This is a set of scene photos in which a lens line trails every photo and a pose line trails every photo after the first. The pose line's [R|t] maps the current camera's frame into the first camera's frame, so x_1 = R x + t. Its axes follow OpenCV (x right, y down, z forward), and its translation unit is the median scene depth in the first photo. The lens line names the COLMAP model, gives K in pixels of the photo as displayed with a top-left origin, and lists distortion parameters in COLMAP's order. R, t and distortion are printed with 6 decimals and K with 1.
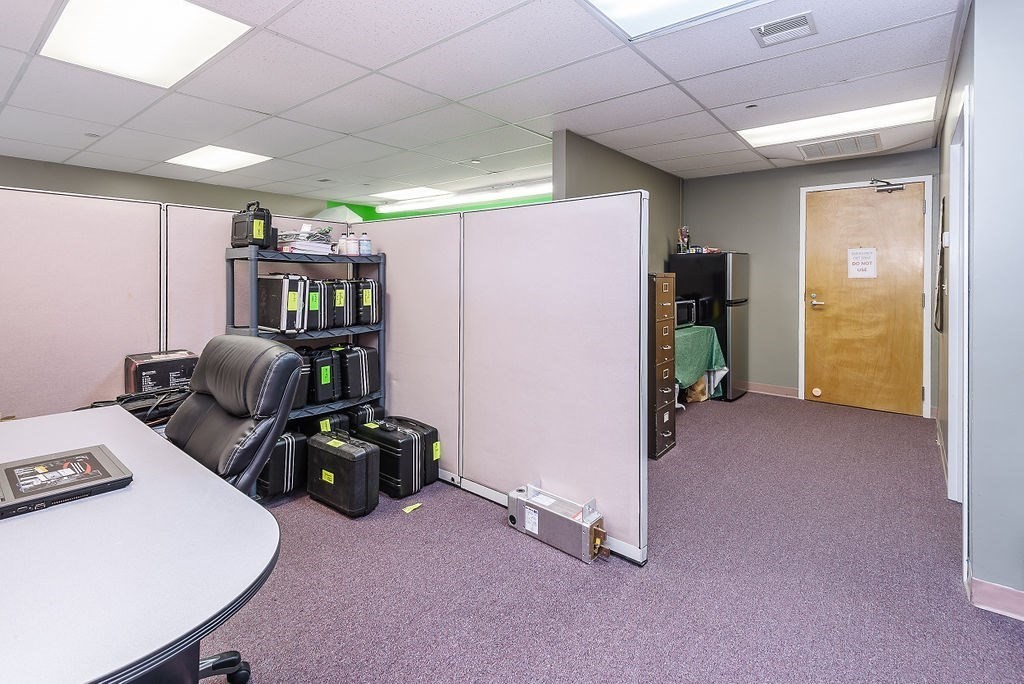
lens RADIAL K [[487.2, 0, 475.1], [0, 487.2, 285.2], [0, 0, 1]] dist [0.008641, -0.005717]
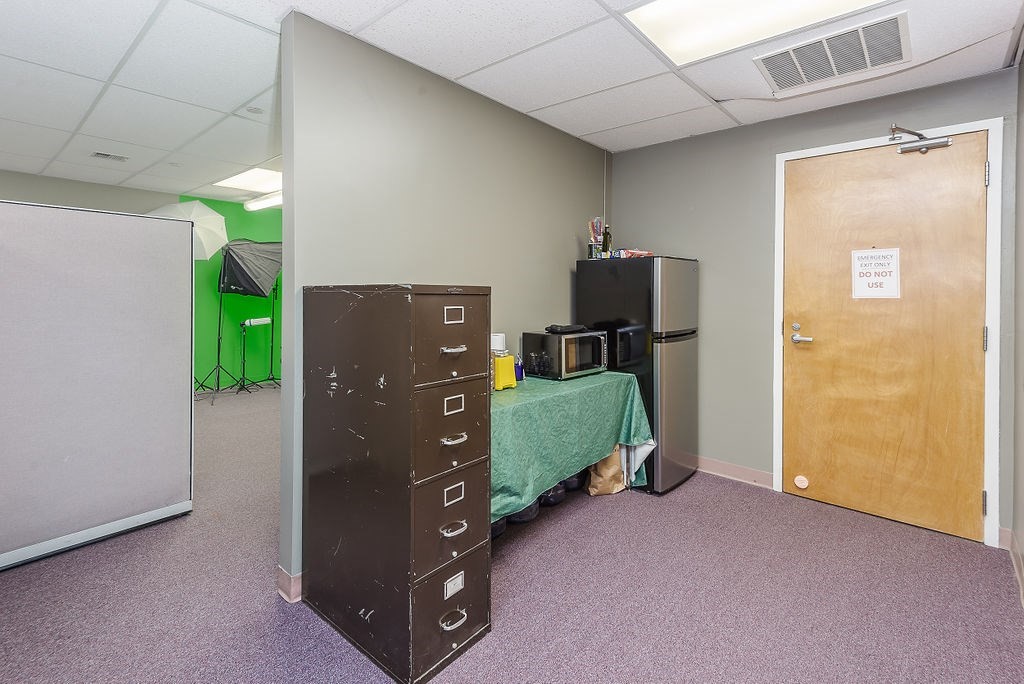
lens RADIAL K [[487.2, 0, 470.3], [0, 487.2, 297.9], [0, 0, 1]] dist [0.008641, -0.005717]
pose [[0.999392, 0.006798, -0.034194, 0.300988], [-0.007062, 0.999946, -0.007617, -0.007200], [0.034141, 0.007854, 0.999386, 0.366356]]
